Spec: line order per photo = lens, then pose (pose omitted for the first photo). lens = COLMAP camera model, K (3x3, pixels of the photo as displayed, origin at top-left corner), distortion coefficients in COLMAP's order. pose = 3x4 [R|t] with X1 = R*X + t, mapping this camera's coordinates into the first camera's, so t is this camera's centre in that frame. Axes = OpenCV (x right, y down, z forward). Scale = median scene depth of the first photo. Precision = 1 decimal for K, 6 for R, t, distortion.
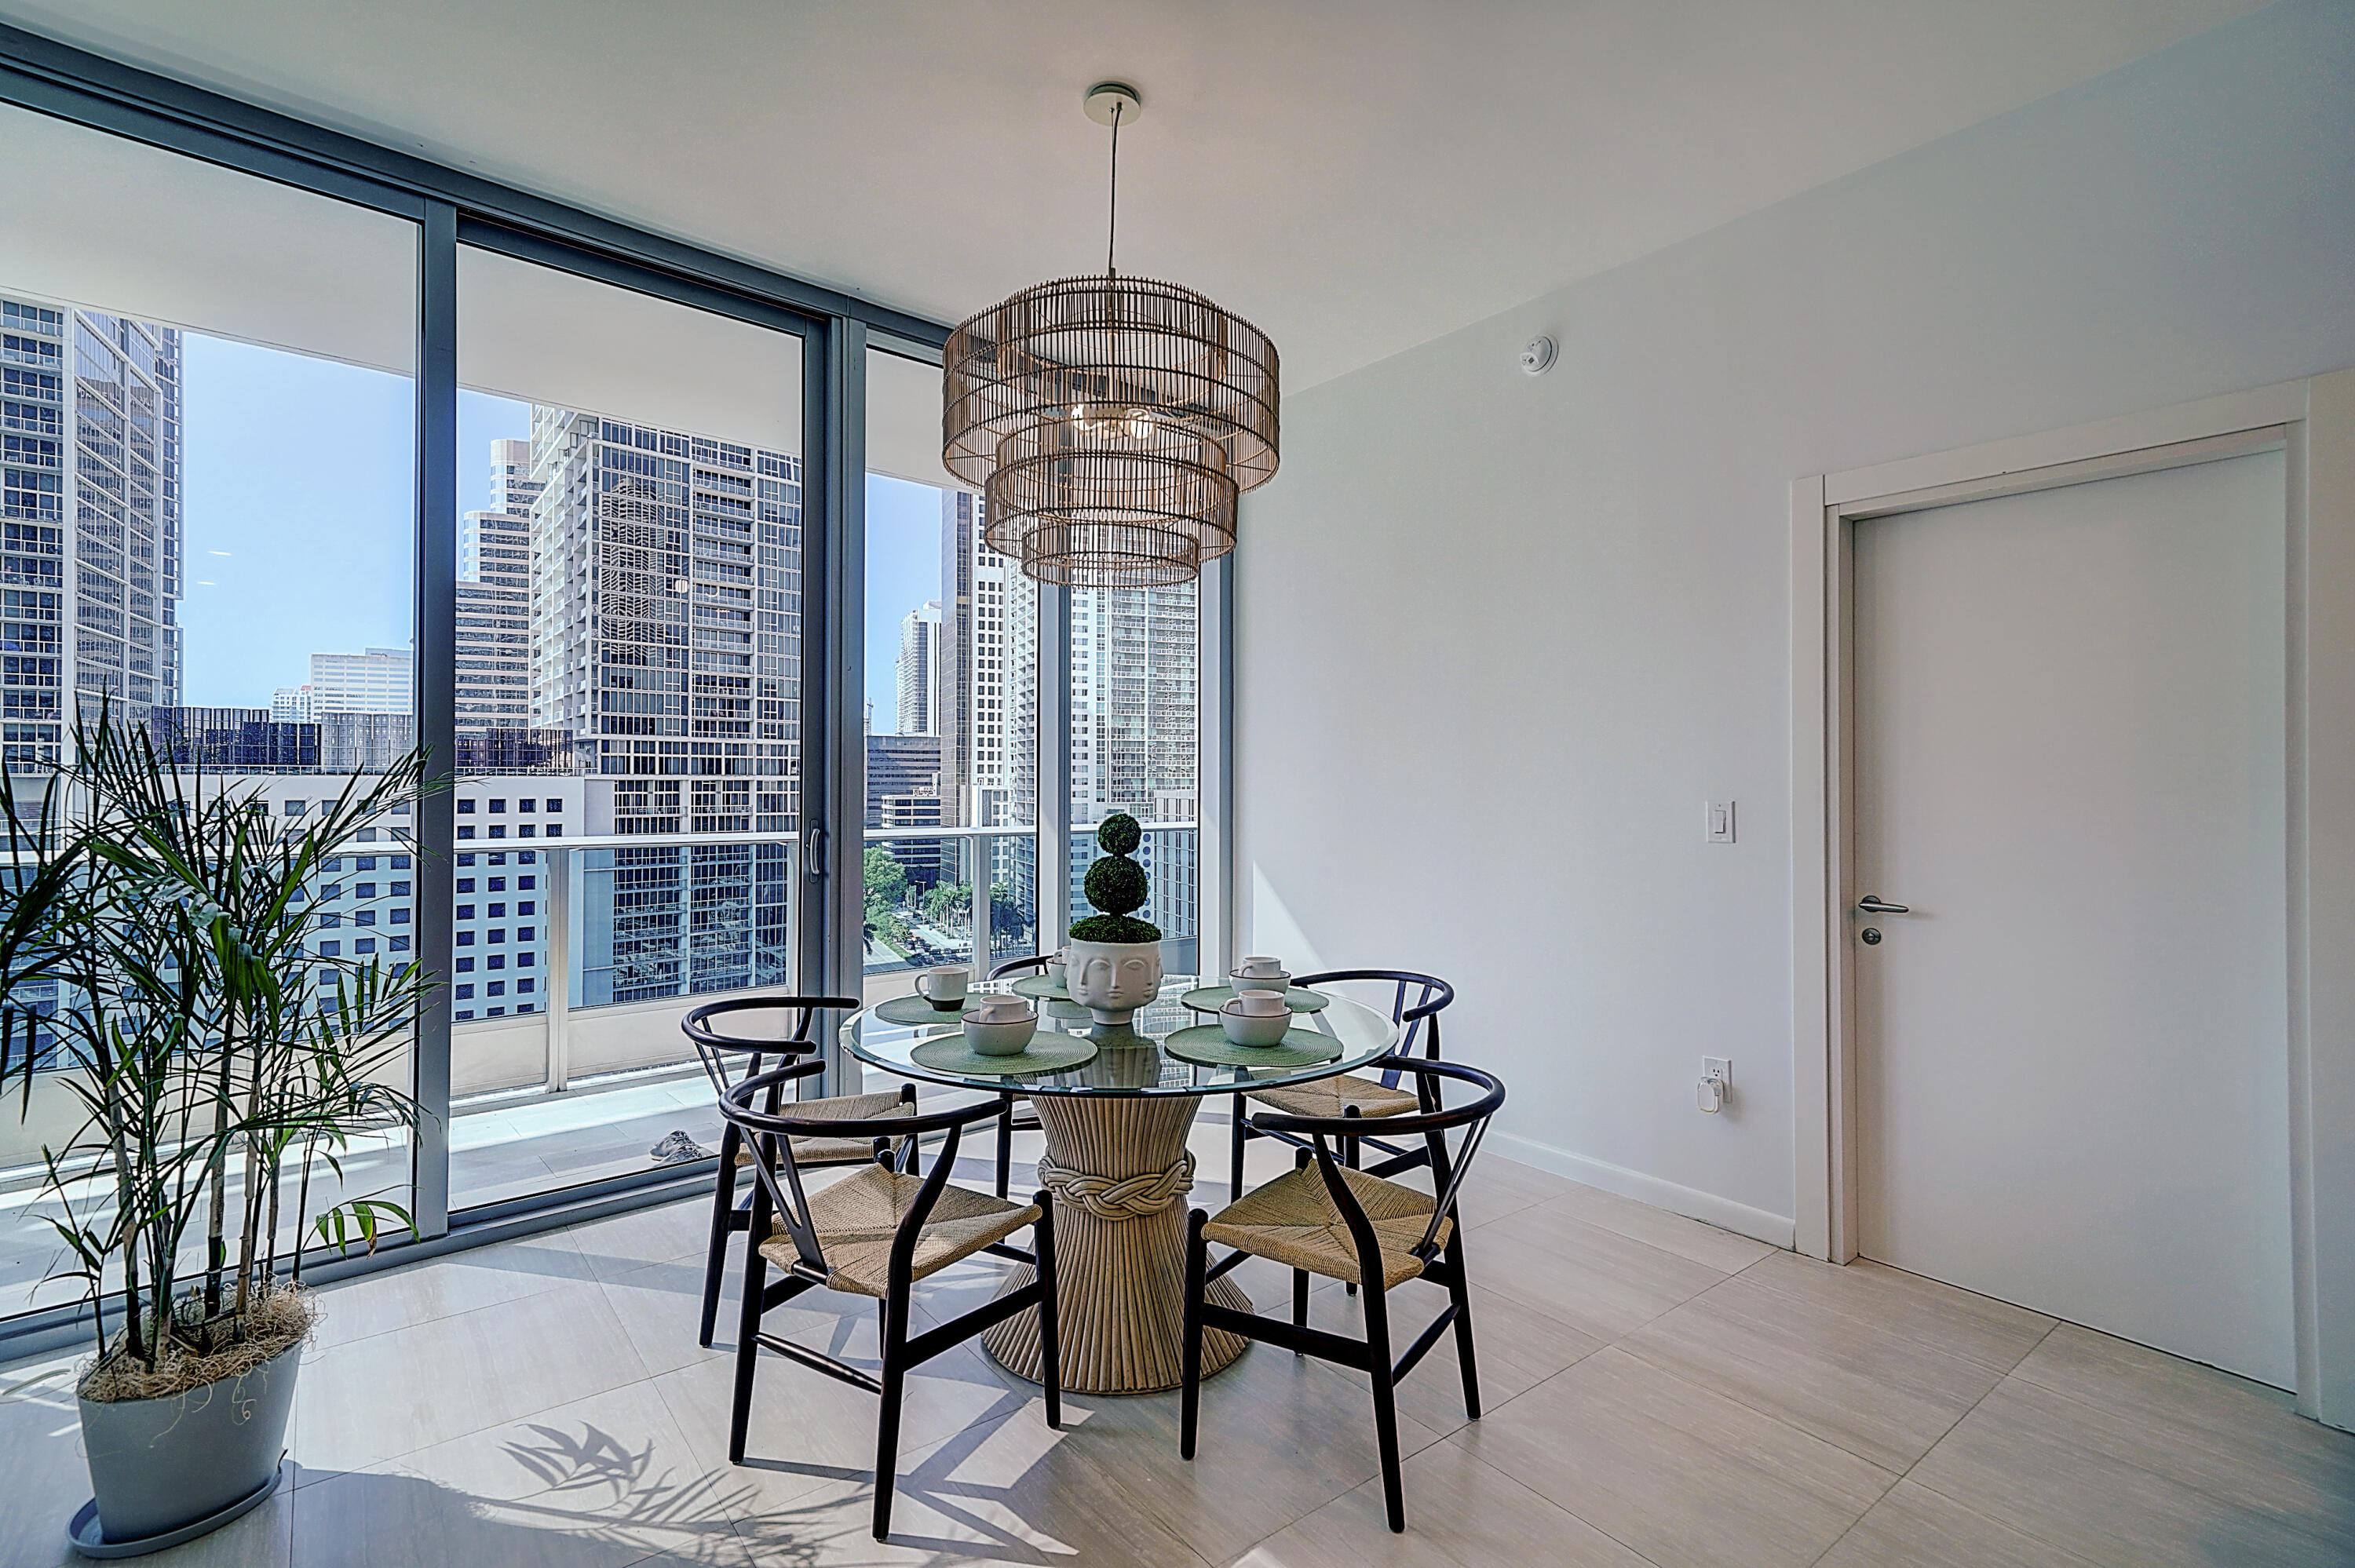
lens RADIAL K [[1098.7, 0, 1170.9], [0, 1098.7, 786.9], [0, 0, 1]] dist [0.010943, 0.003350]
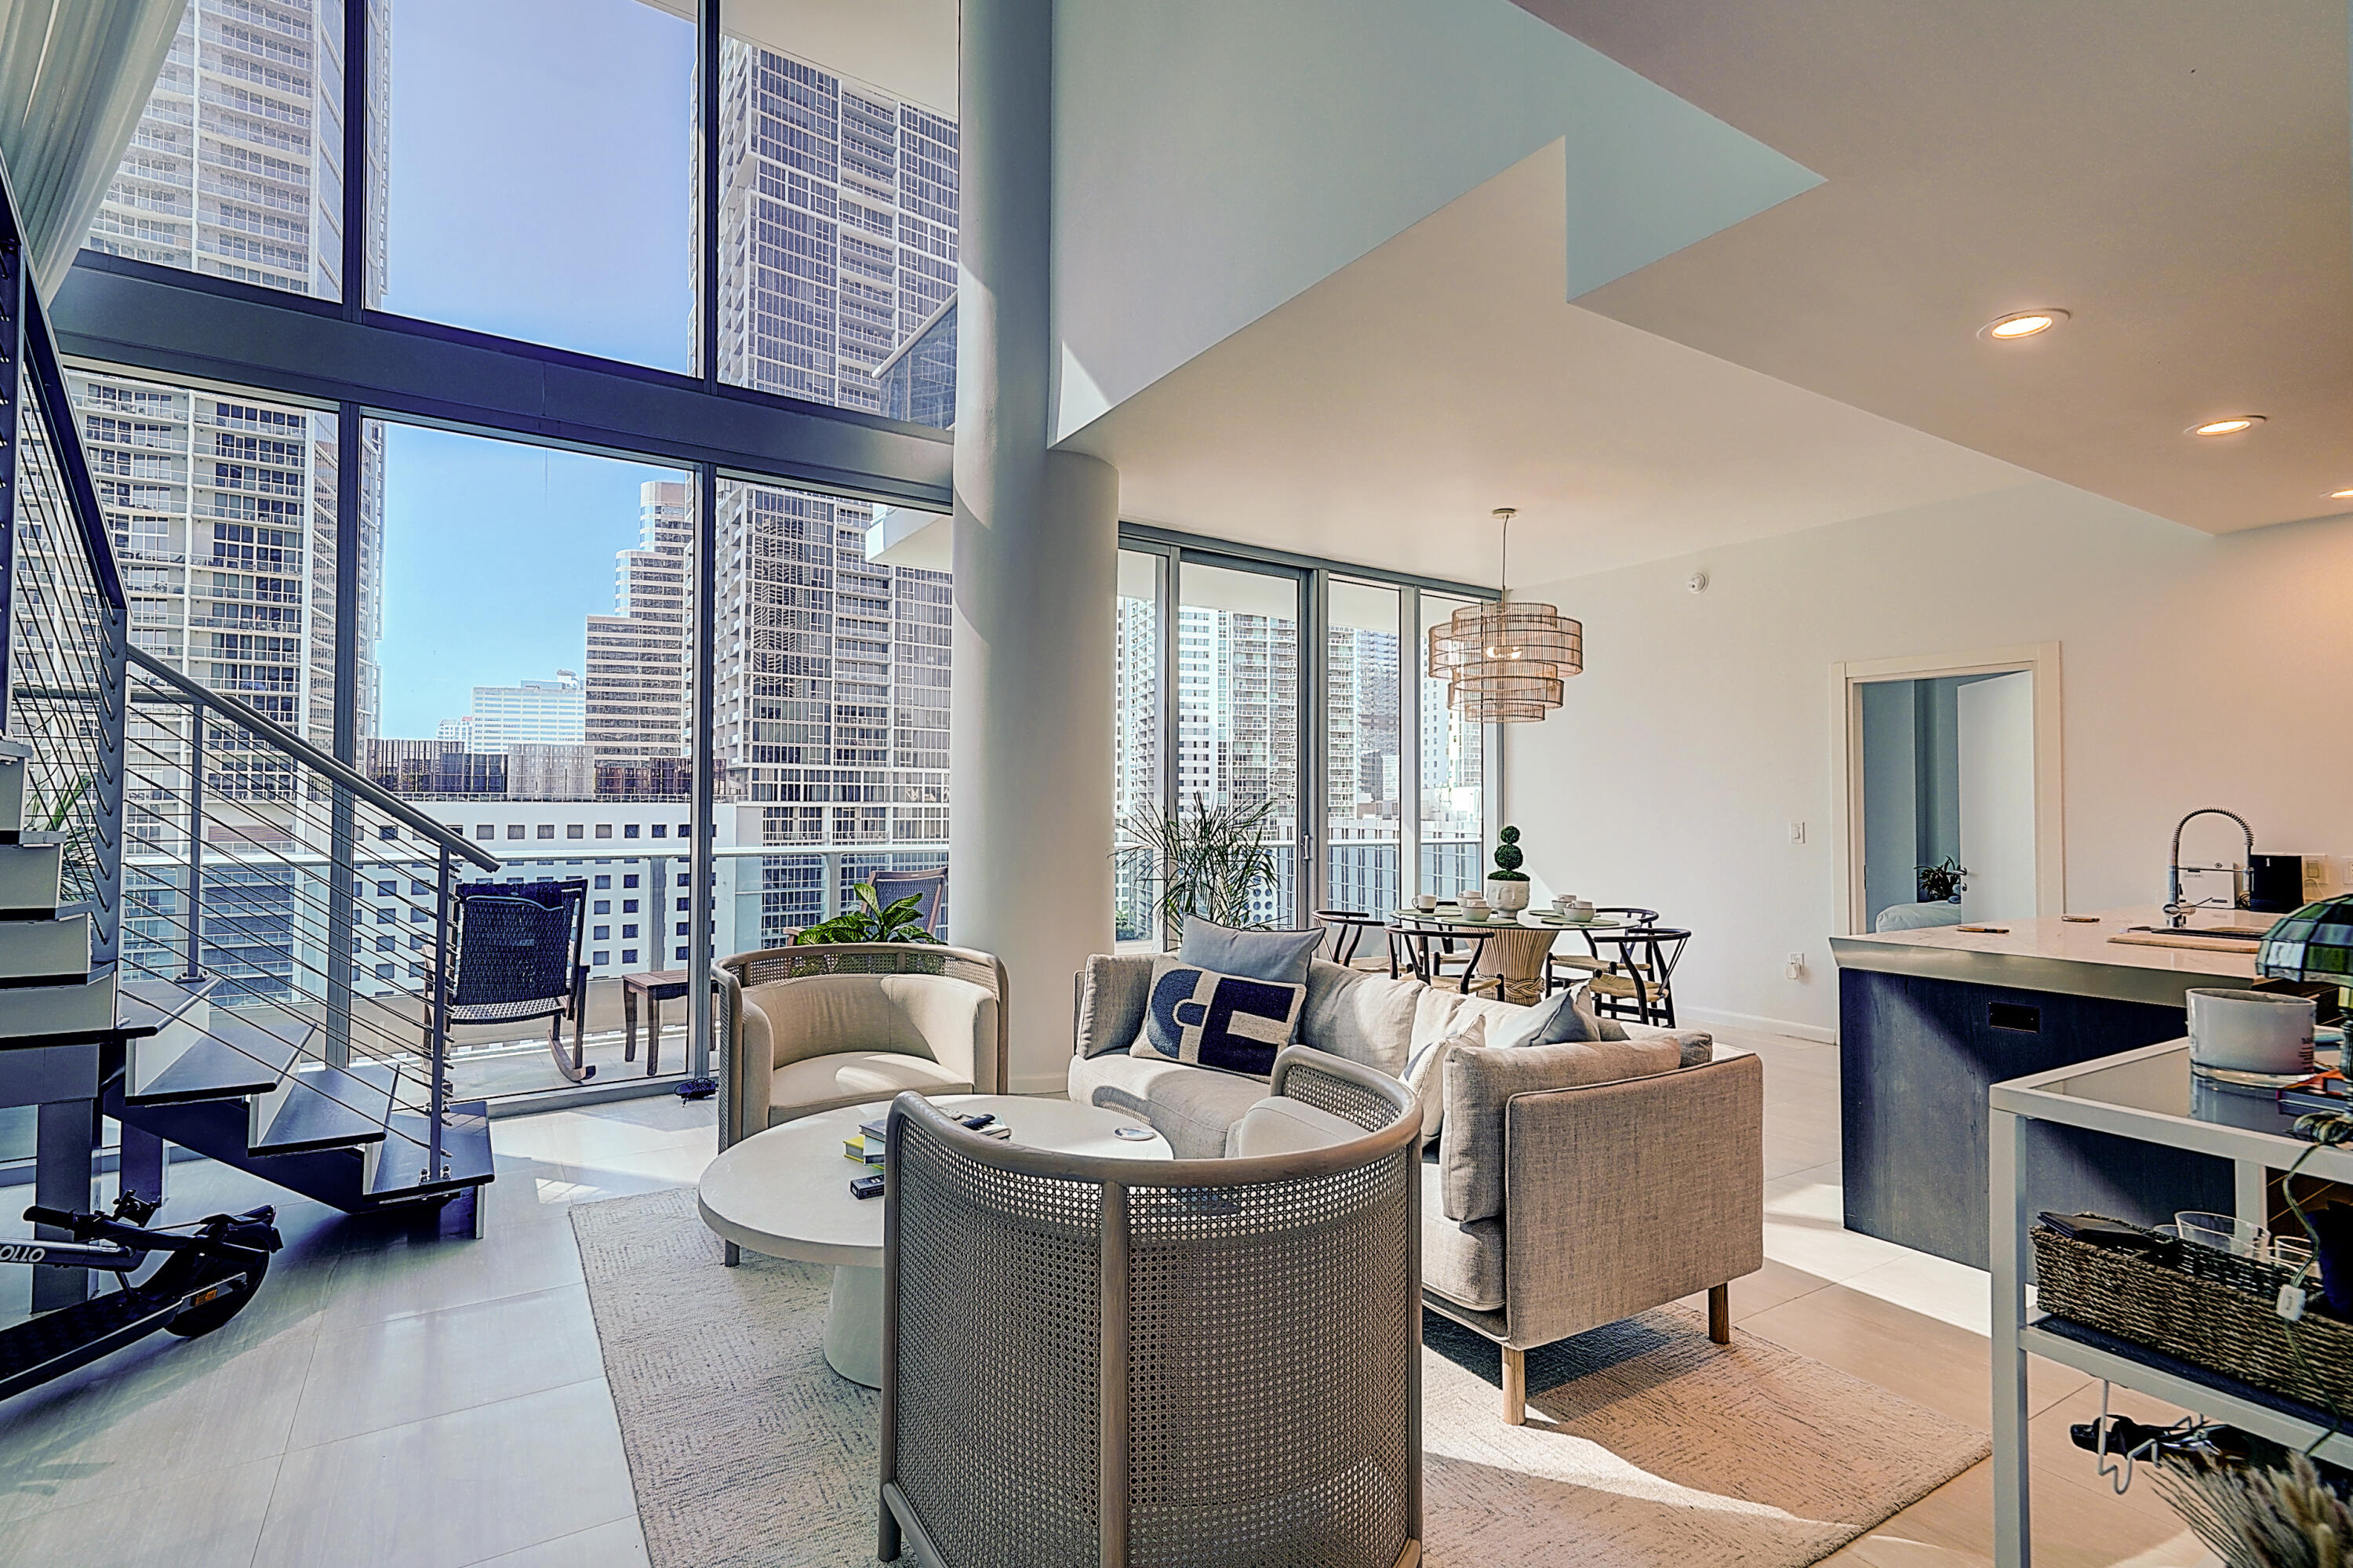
lens RADIAL K [[1098.0, 0, 1183.3], [0, 1098.0, 802.0], [0, 0, 1]] dist [0.010943, 0.003350]
pose [[0.994960, 0.000659, -0.100266, -0.421558], [-0.001712, 0.999944, -0.010422, 0.000068], [0.100254, 0.010541, 0.994906, -1.144158]]
